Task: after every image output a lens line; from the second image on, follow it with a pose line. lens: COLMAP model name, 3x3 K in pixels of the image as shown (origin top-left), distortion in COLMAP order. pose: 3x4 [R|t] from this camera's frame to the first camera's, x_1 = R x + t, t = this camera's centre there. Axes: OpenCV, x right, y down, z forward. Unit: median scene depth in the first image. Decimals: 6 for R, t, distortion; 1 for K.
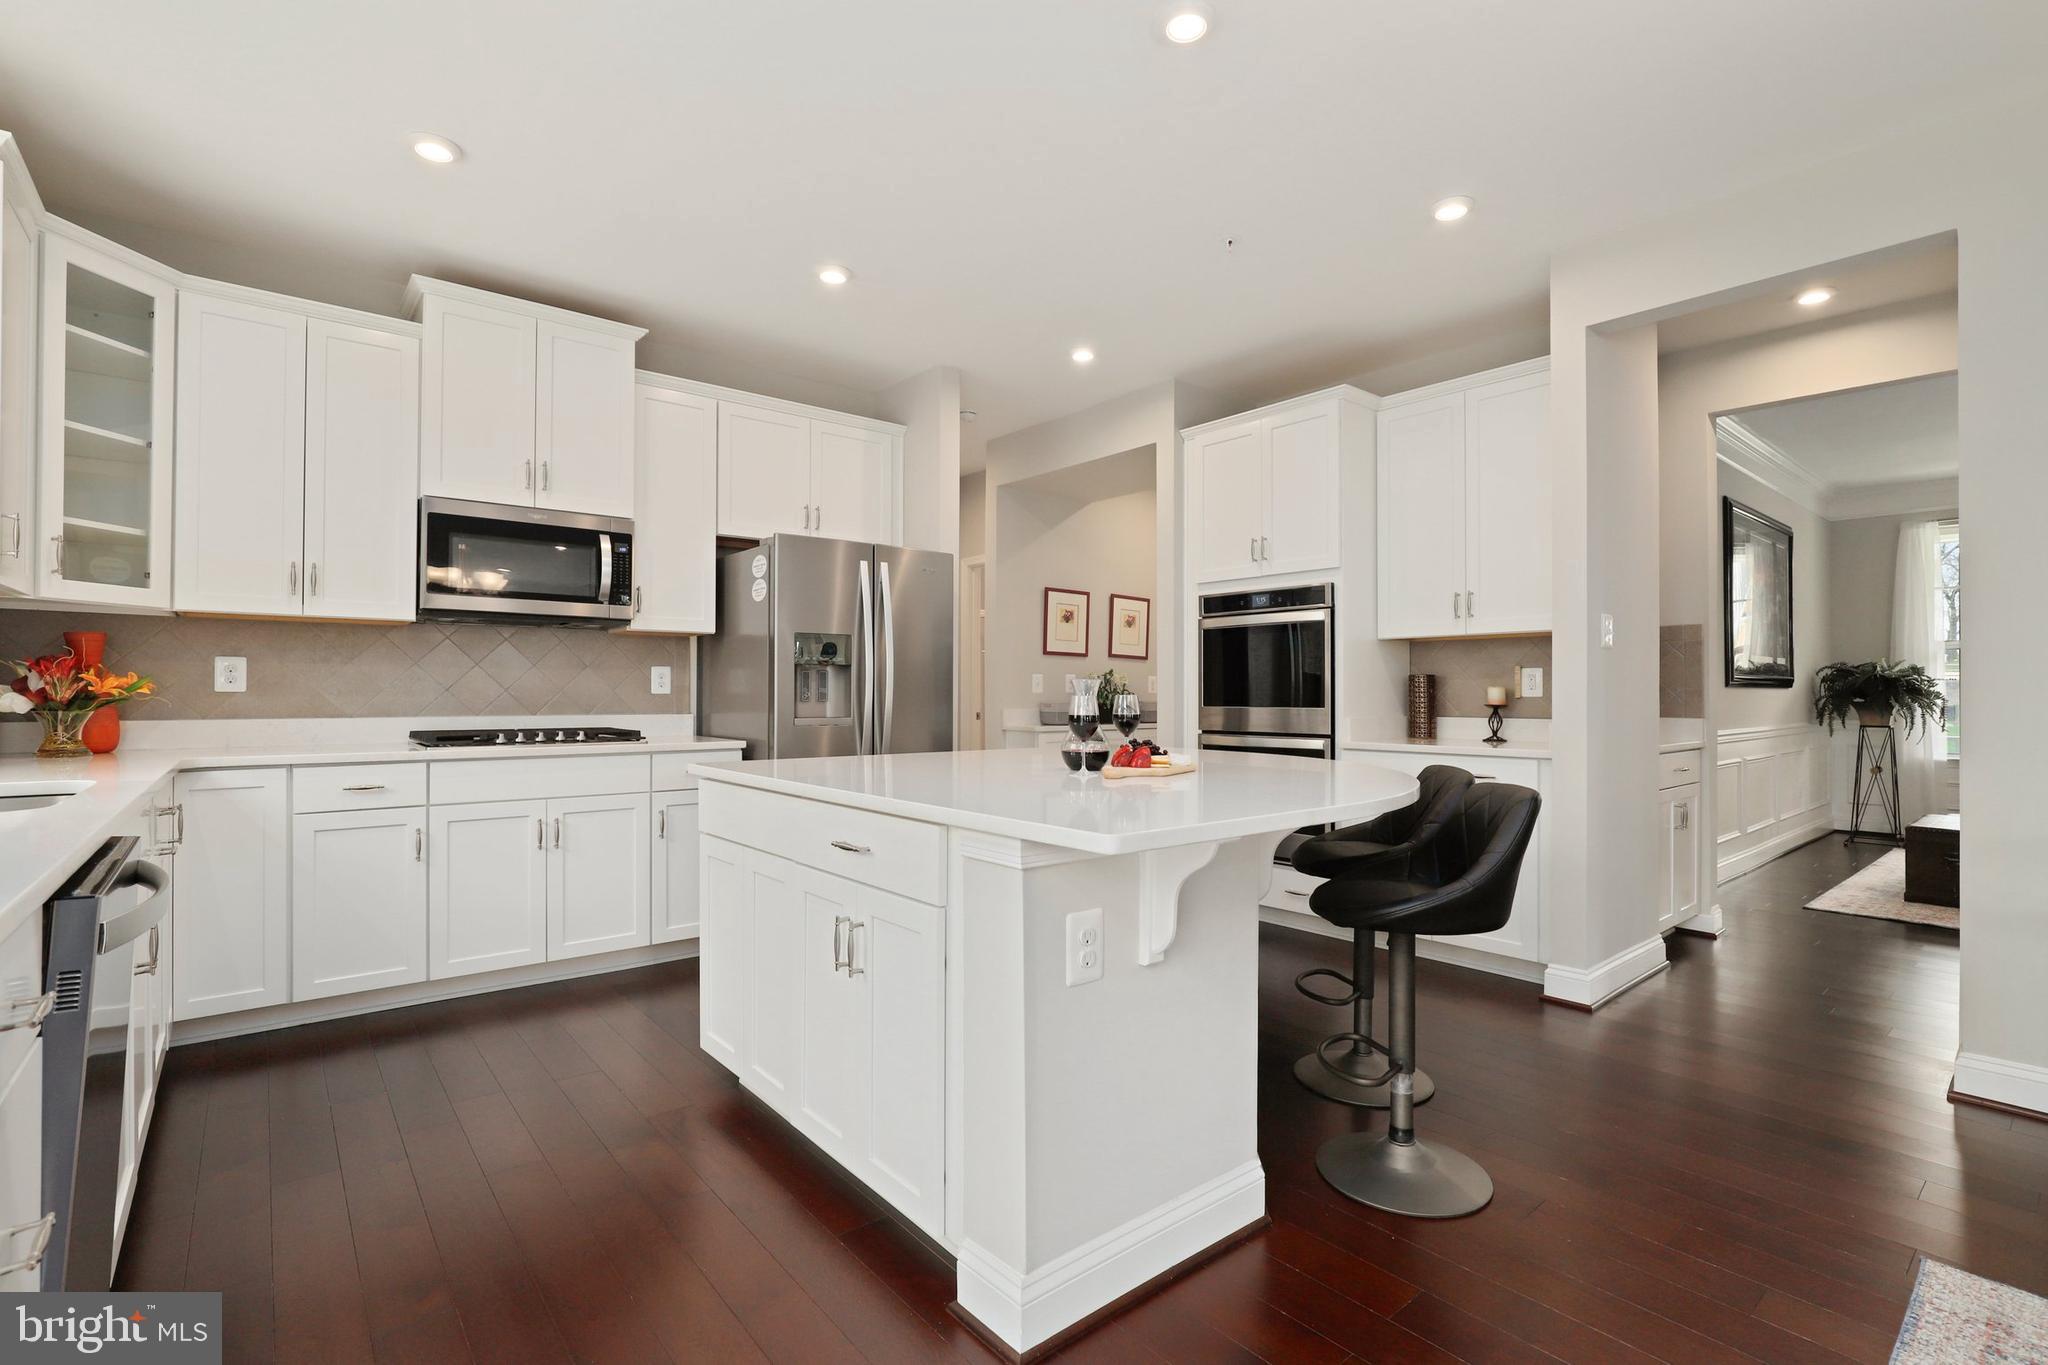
lens RADIAL K [[932.9, 0, 1035.1], [0, 932.9, 682.5], [0, 0, 1]] dist [-0.021425, 0.003991]
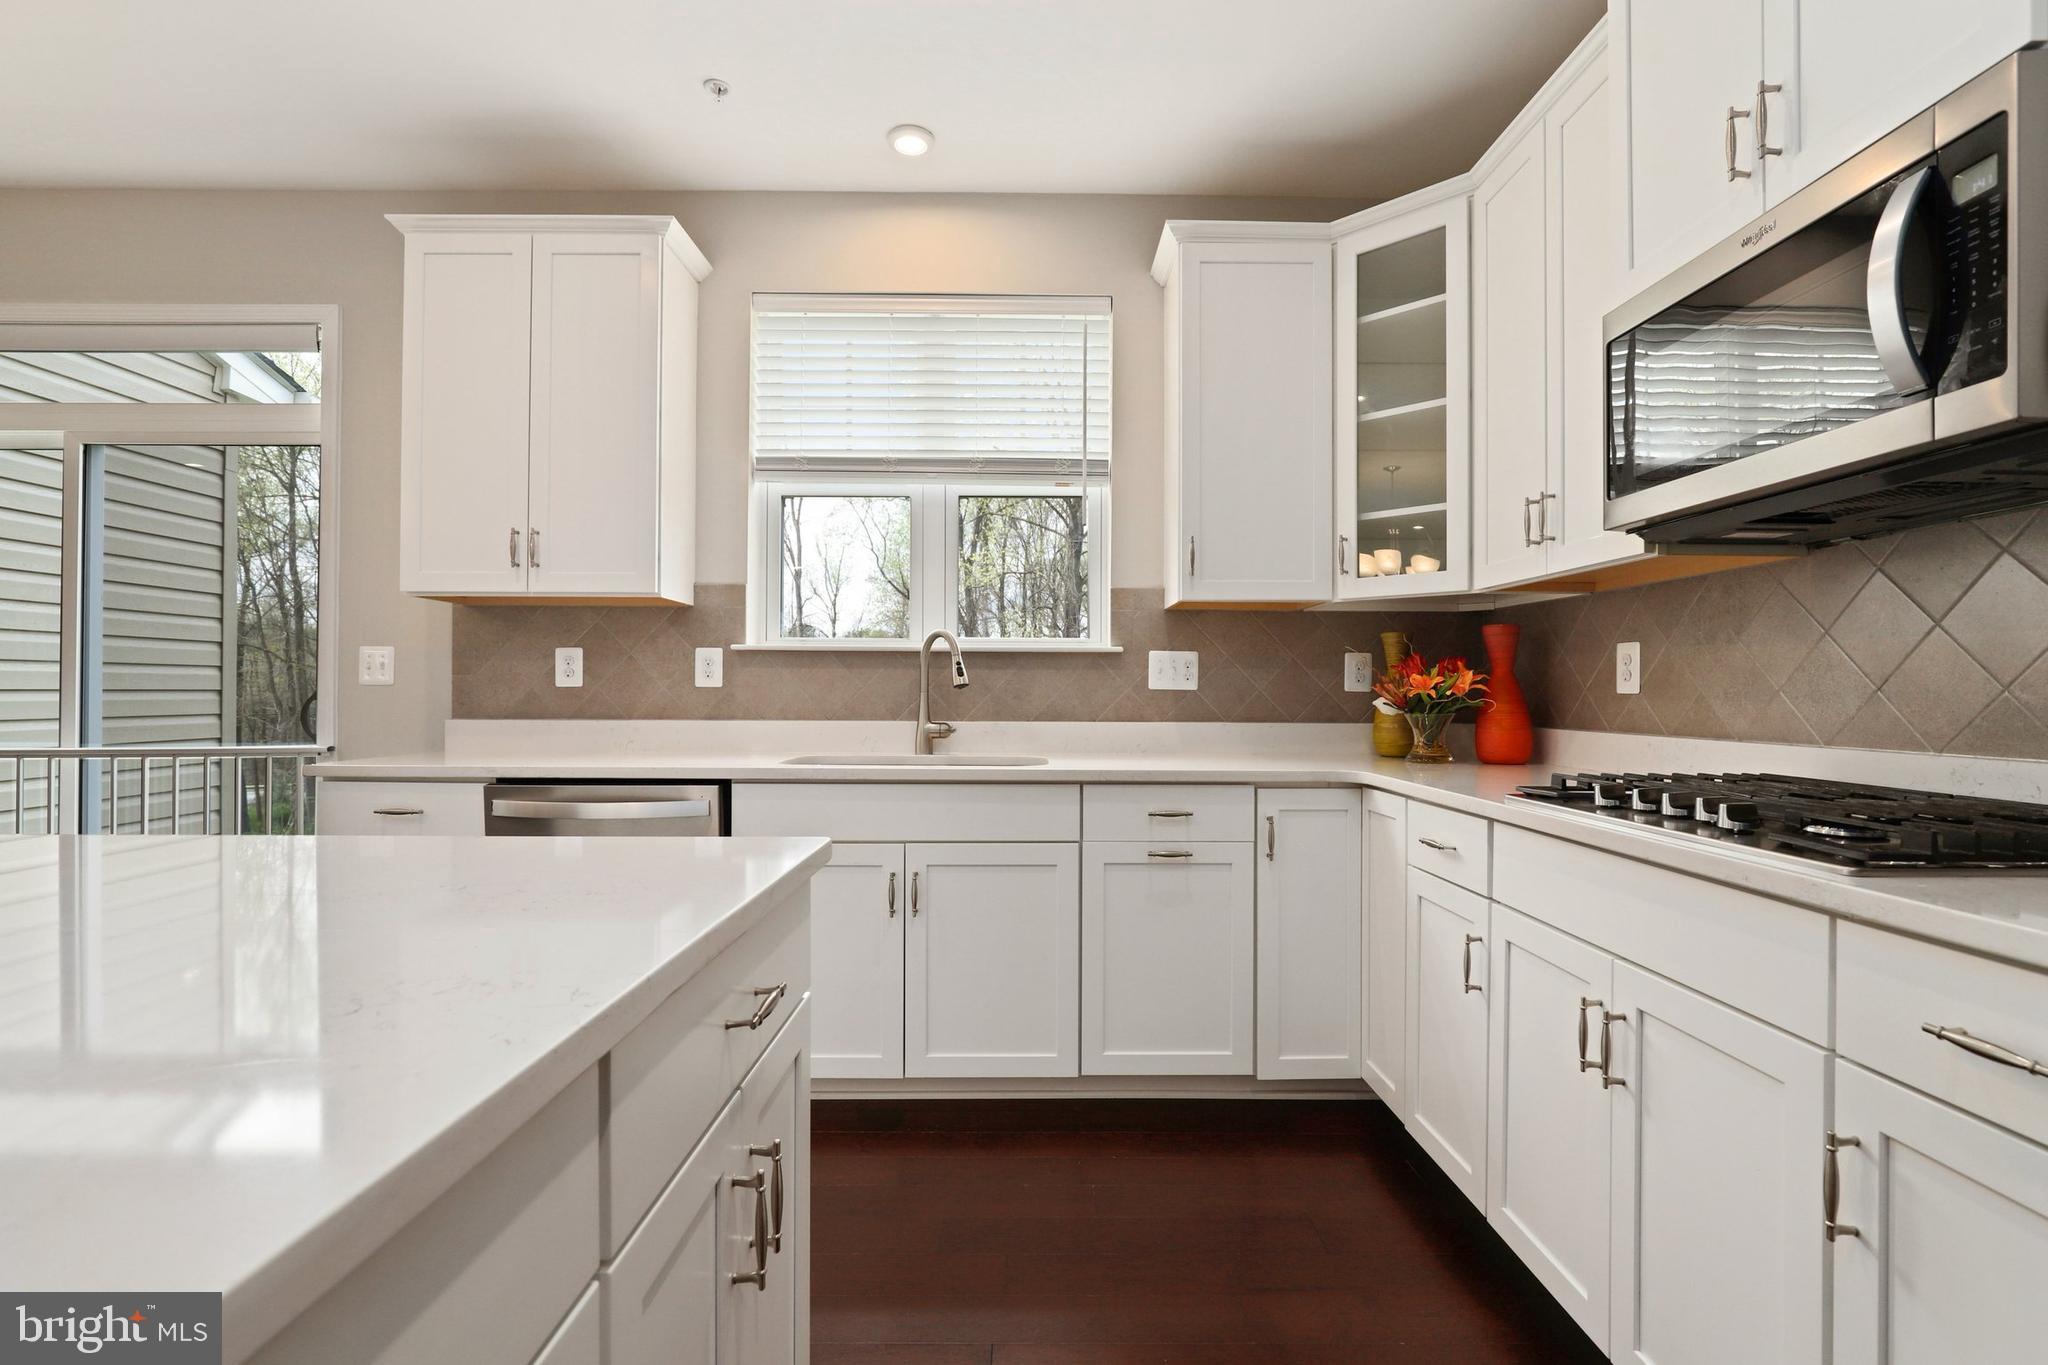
lens RADIAL K [[932.9, 0, 1036.5], [0, 932.9, 686.7], [0, 0, 1]] dist [-0.021425, 0.003991]
pose [[-0.627837, -0.004692, -0.778331, -0.051766], [0.006408, 0.999917, -0.011196, 0.009770], [0.778319, -0.012017, -0.627755, 0.981346]]
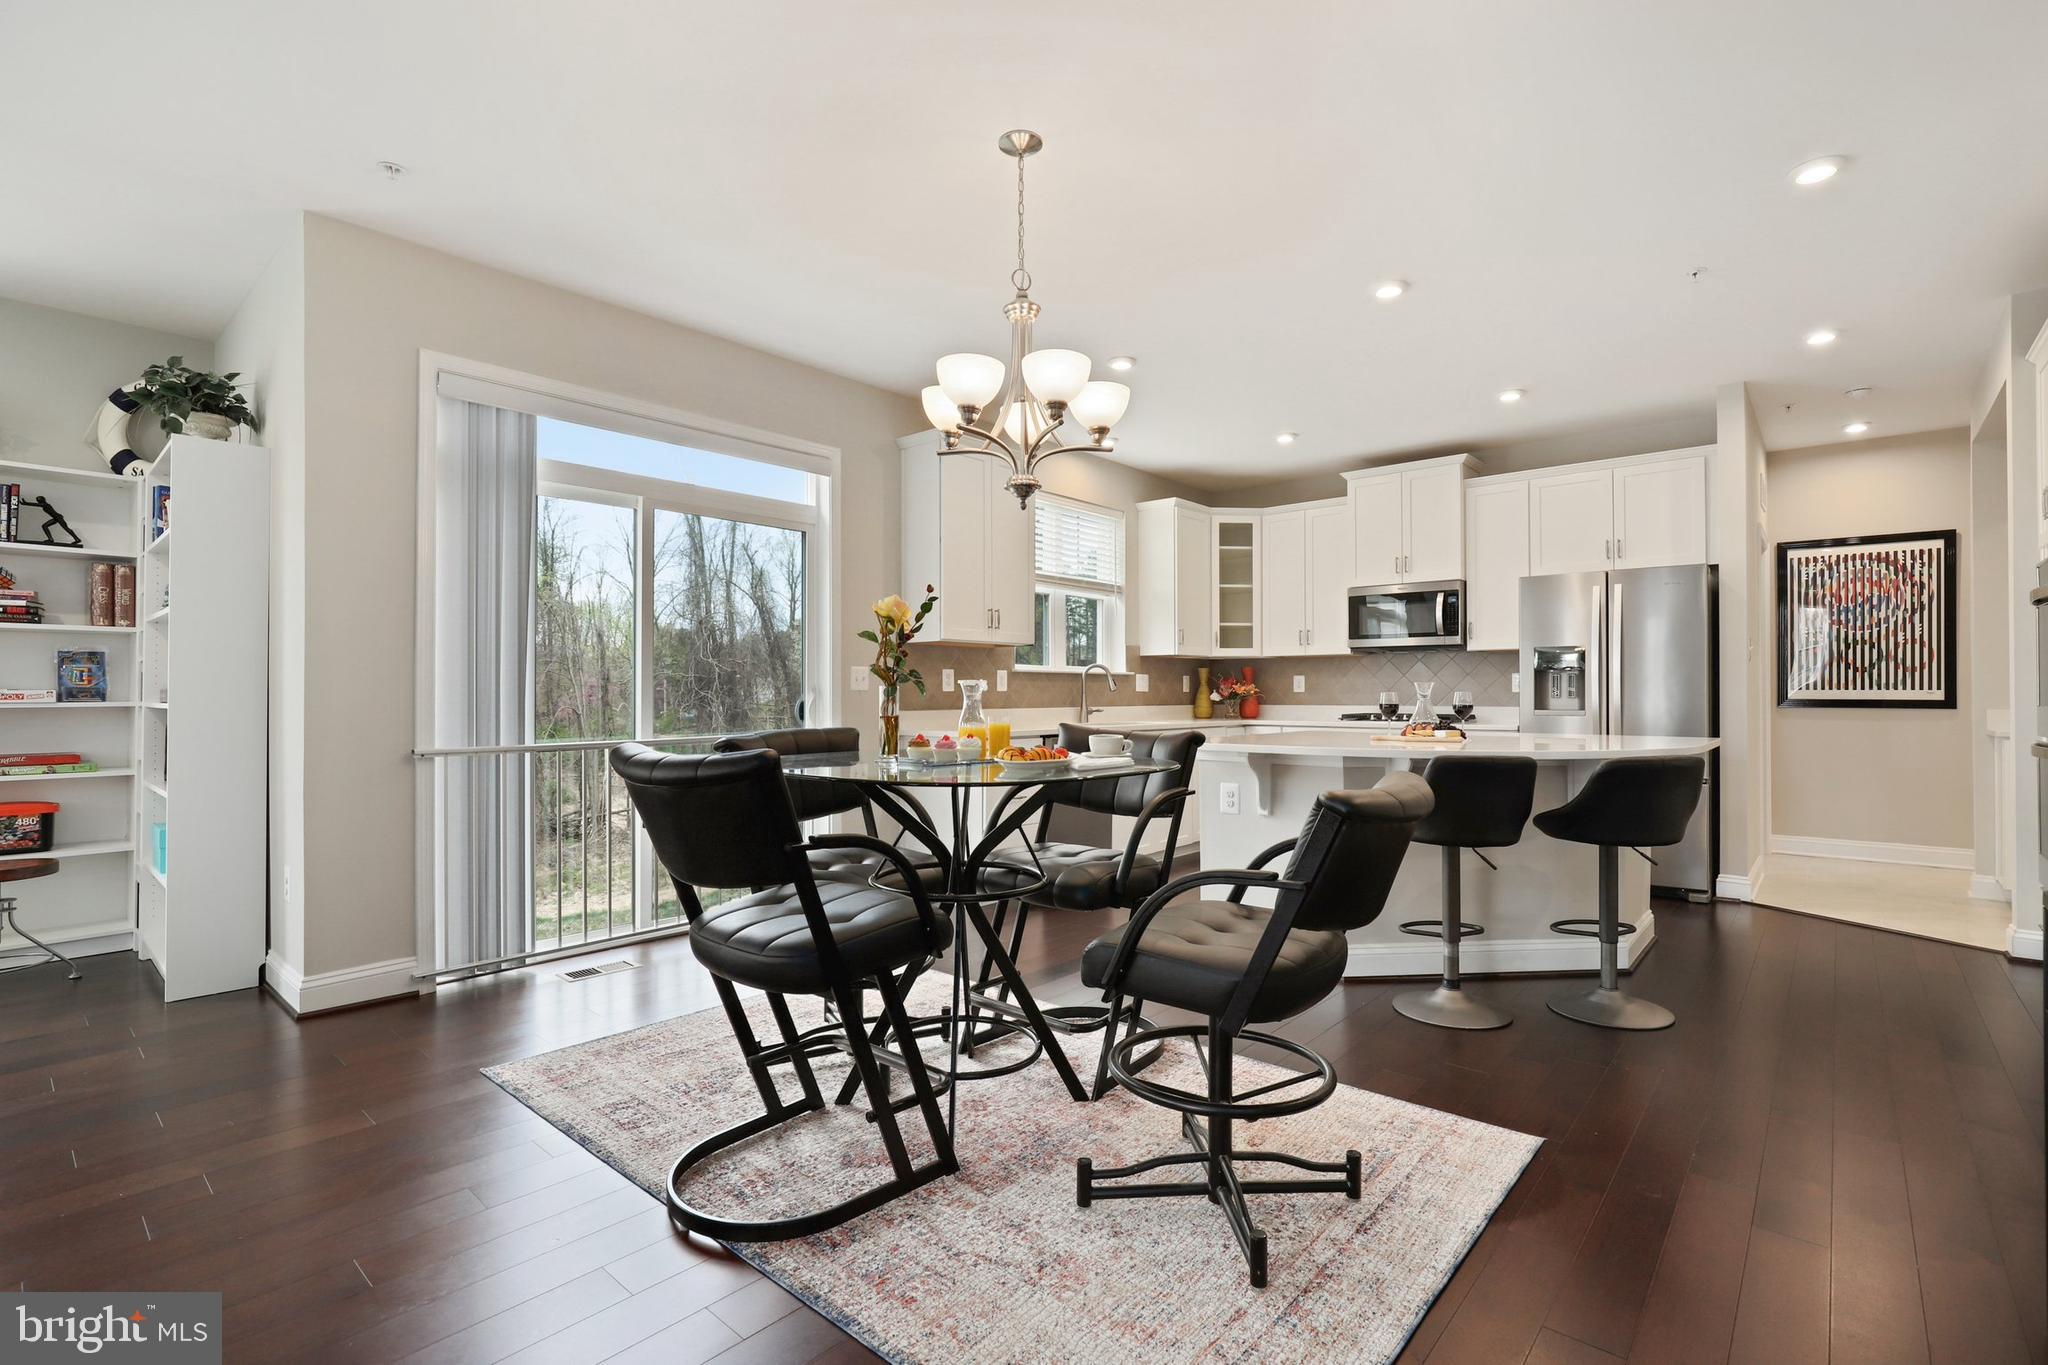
lens RADIAL K [[932.9, 0, 1036.9], [0, 932.9, 688.1], [0, 0, 1]] dist [-0.021425, 0.003991]
pose [[0.163105, -0.005378, -0.986594, 1.014976], [0.014171, 0.999895, -0.003107, -0.000494], [0.986507, -0.013474, 0.163164, 0.054778]]
